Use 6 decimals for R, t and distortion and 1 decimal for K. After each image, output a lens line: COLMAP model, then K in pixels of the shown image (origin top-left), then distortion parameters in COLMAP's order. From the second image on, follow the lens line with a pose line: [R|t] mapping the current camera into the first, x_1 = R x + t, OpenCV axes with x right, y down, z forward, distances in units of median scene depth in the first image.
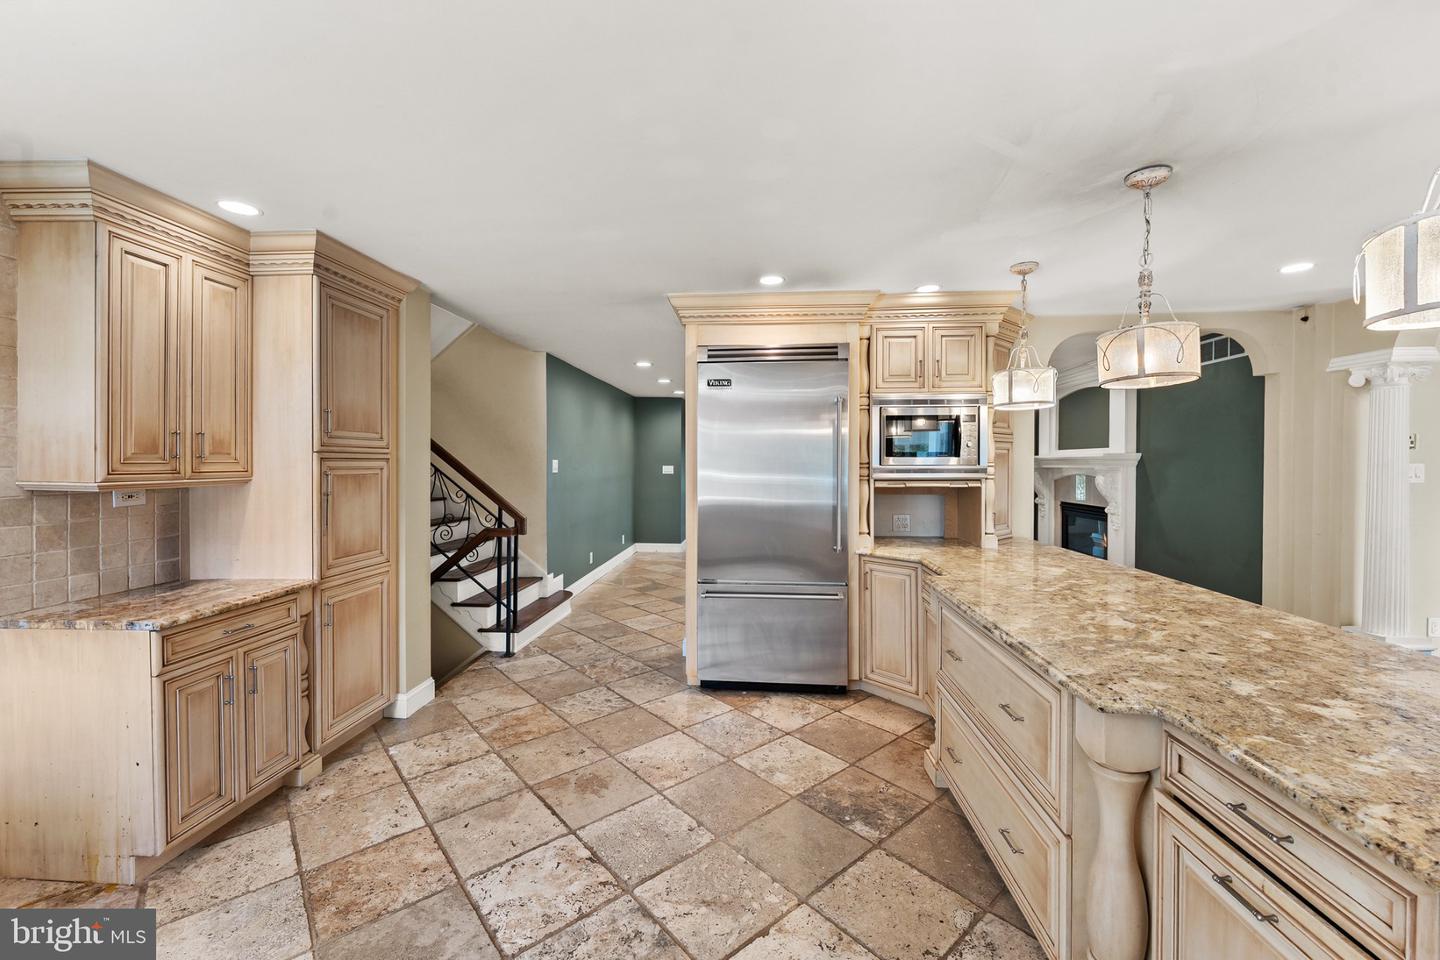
lens RADIAL K [[576.8, 0, 722.7], [0, 576.8, 469.3], [0, 0, 1]] dist [0.000279, -0.000131]
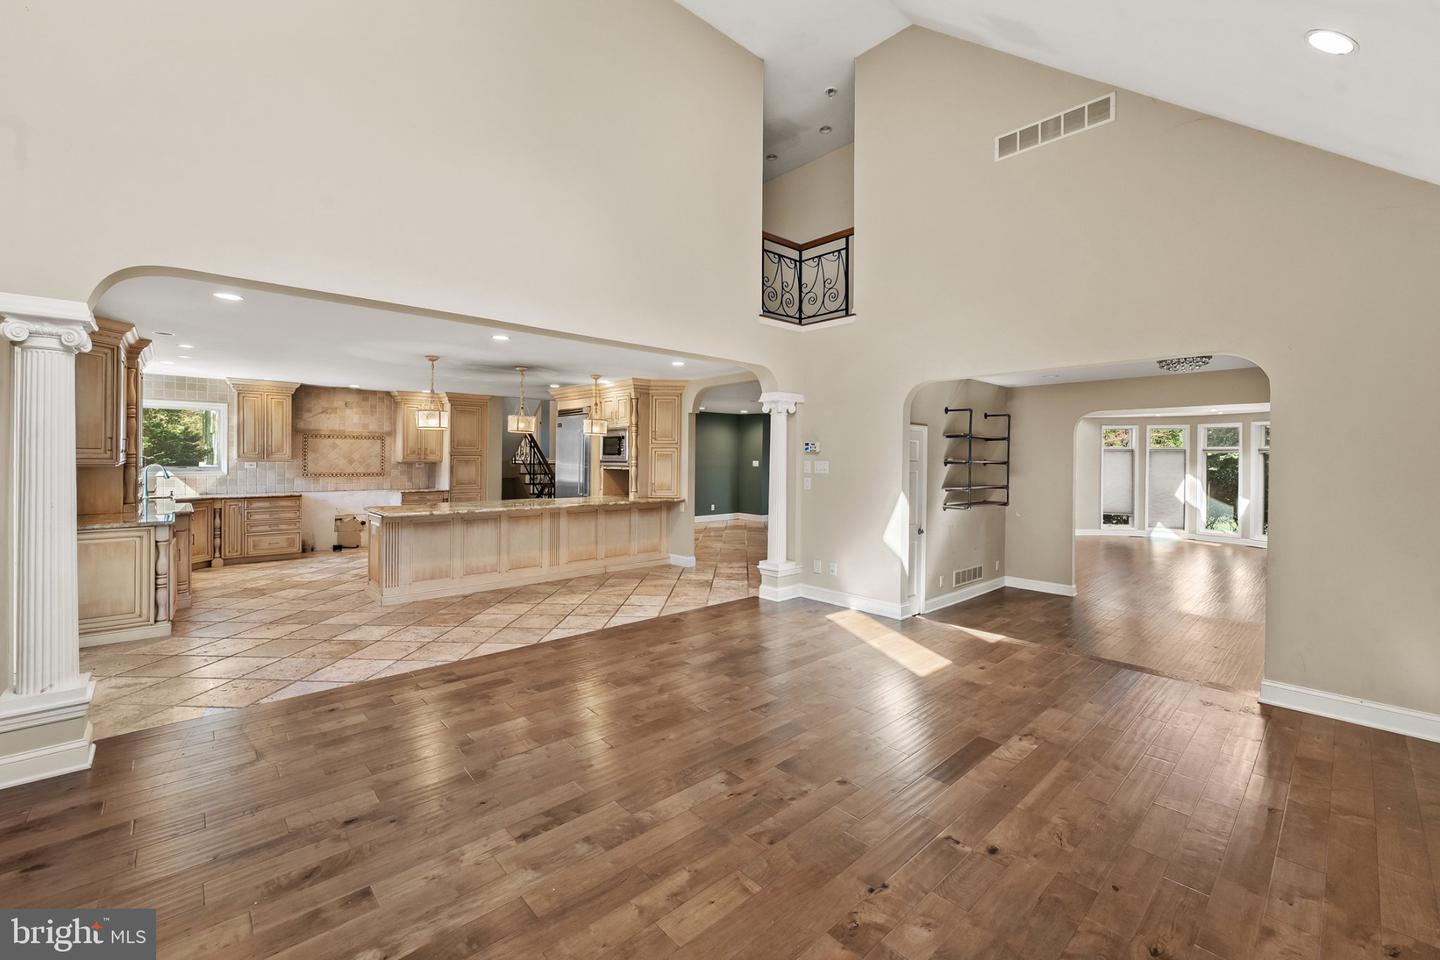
lens RADIAL K [[590.7, 0, 720.8], [0, 590.7, 460.1], [0, 0, 1]] dist [-0.000809, -0.000151]
pose [[0.728479, 0.010482, -0.684988, 3.321238], [-0.017980, 0.999831, -0.003821, -0.004180], [0.684832, 0.015099, 0.728545, -0.547807]]
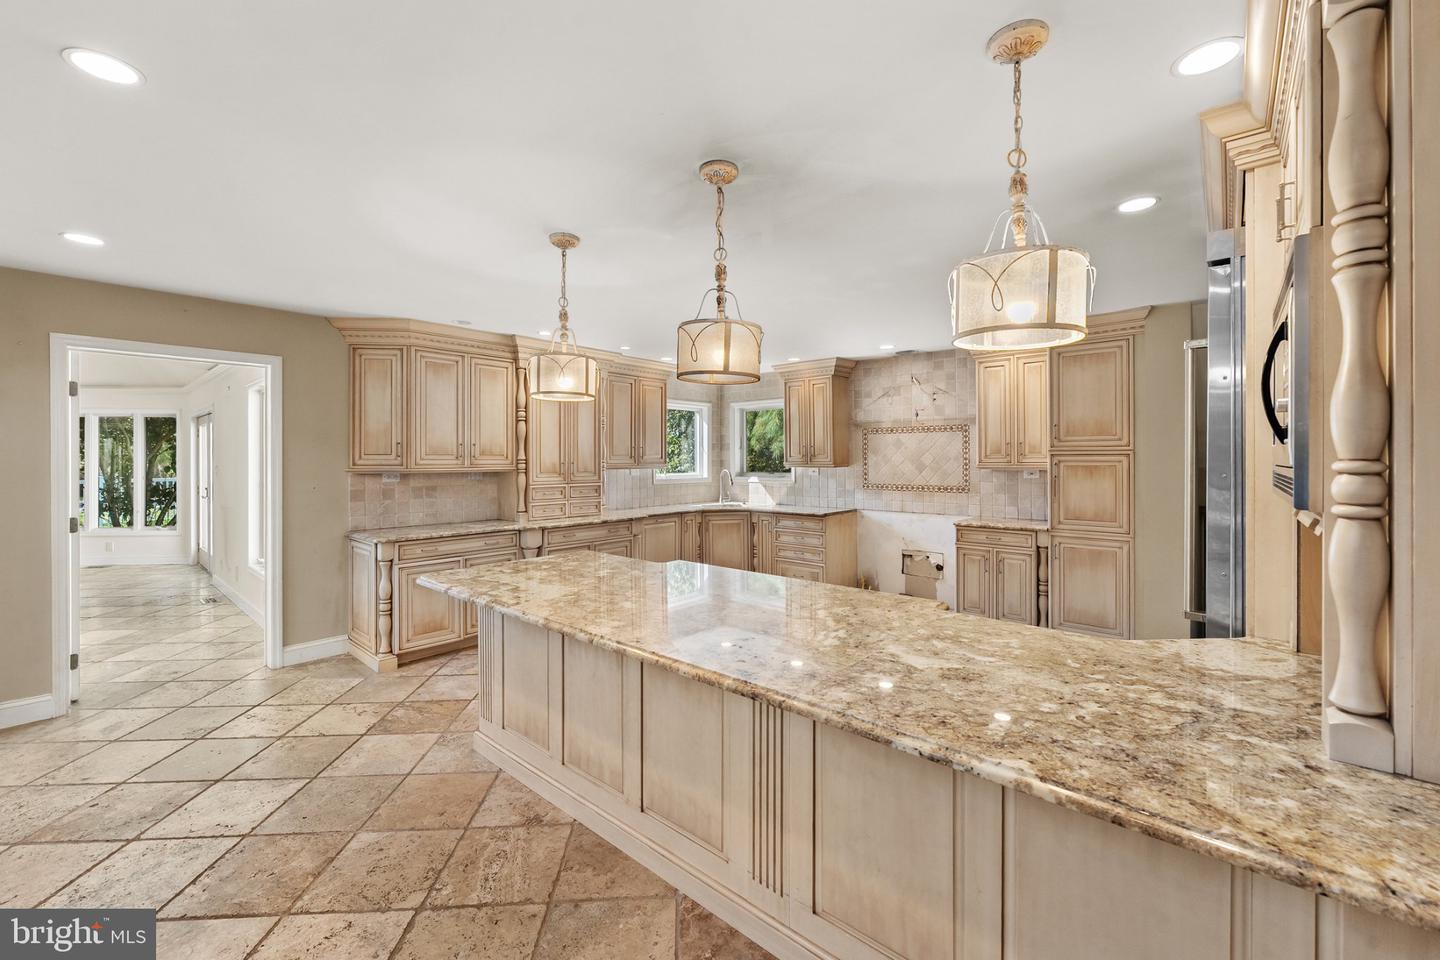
lens RADIAL K [[582.6, 0, 717.7], [0, 582.6, 458.6], [0, 0, 1]] dist [0.001059, -0.000054]
pose [[-0.607566, 0.004674, -0.794256, 1.349479], [-0.003925, 0.999953, 0.008887, -0.021870], [0.794260, 0.008517, -0.607519, 1.412316]]
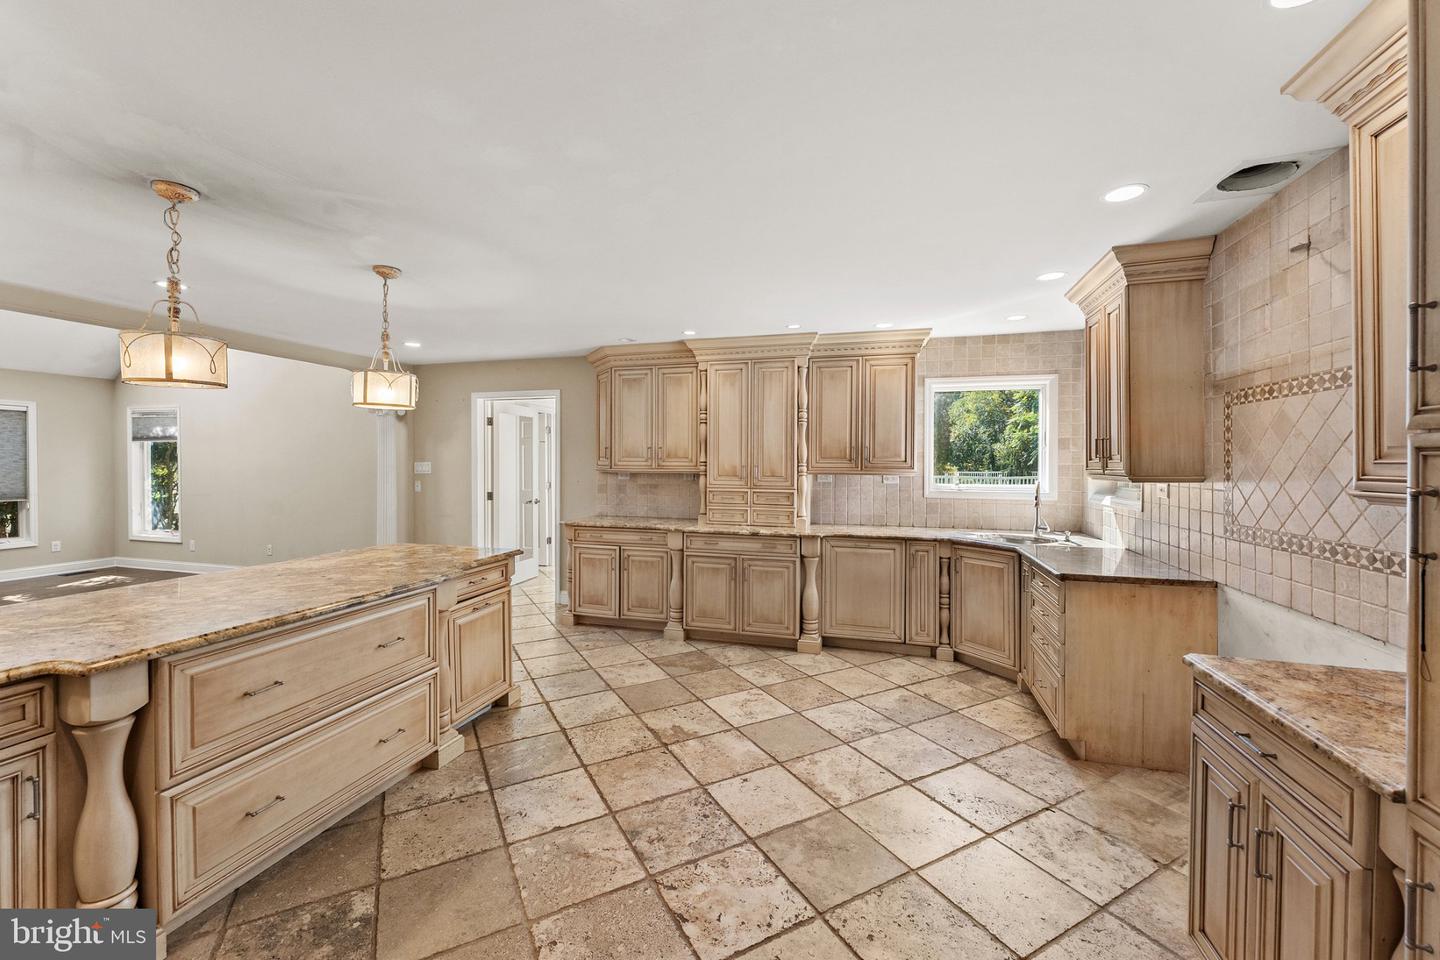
lens RADIAL K [[576.1, 0, 716.8], [0, 576.1, 469.3], [0, 0, 1]] dist [-0.000089, 0.000055]
pose [[-0.976883, -0.004201, 0.213733, -0.406265], [0.000565, 0.999753, 0.022233, -0.016364], [-0.213774, 0.021840, -0.976639, 1.605861]]
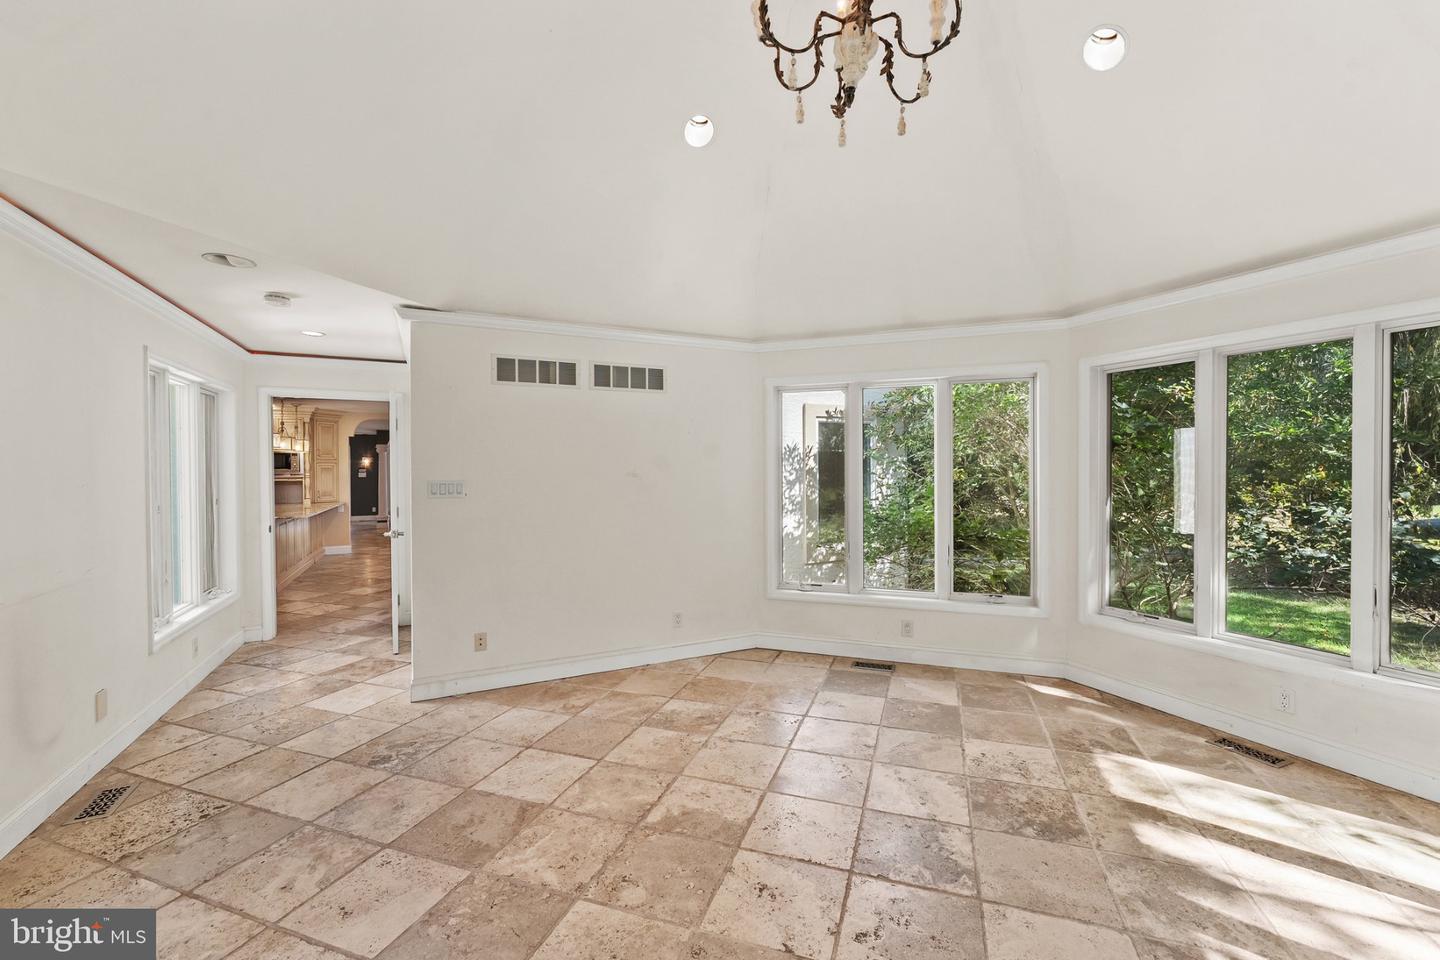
lens RADIAL K [[580.5, 0, 721.0], [0, 580.5, 466.5], [0, 0, 1]] dist [-0.000406, -0.000125]
pose [[0.862725, 0.001698, 0.505671, 1.145436], [0.007247, 0.999850, -0.015721, 0.031306], [-0.505622, 0.017228, 0.862583, -3.326316]]
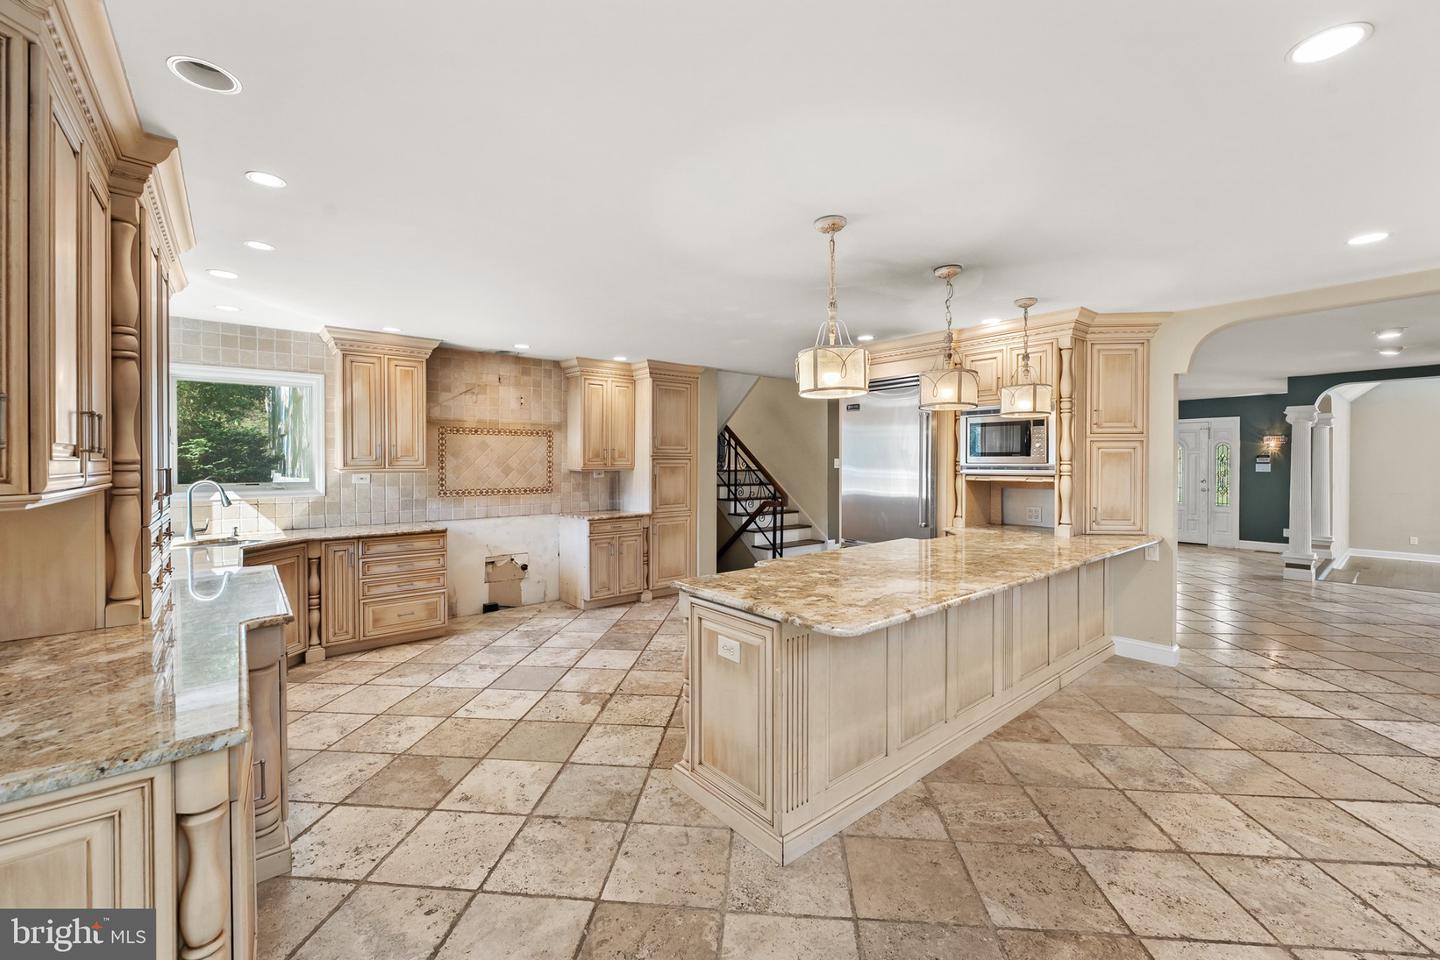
lens RADIAL K [[580.5, 0, 721.0], [0, 580.5, 466.5], [0, 0, 1]] dist [-0.000406, -0.000125]
pose [[0.692297, 0.008000, -0.721568, 1.247047], [-0.008594, 0.999959, 0.002840, 0.002135], [0.721561, 0.004235, 0.692338, -0.409032]]
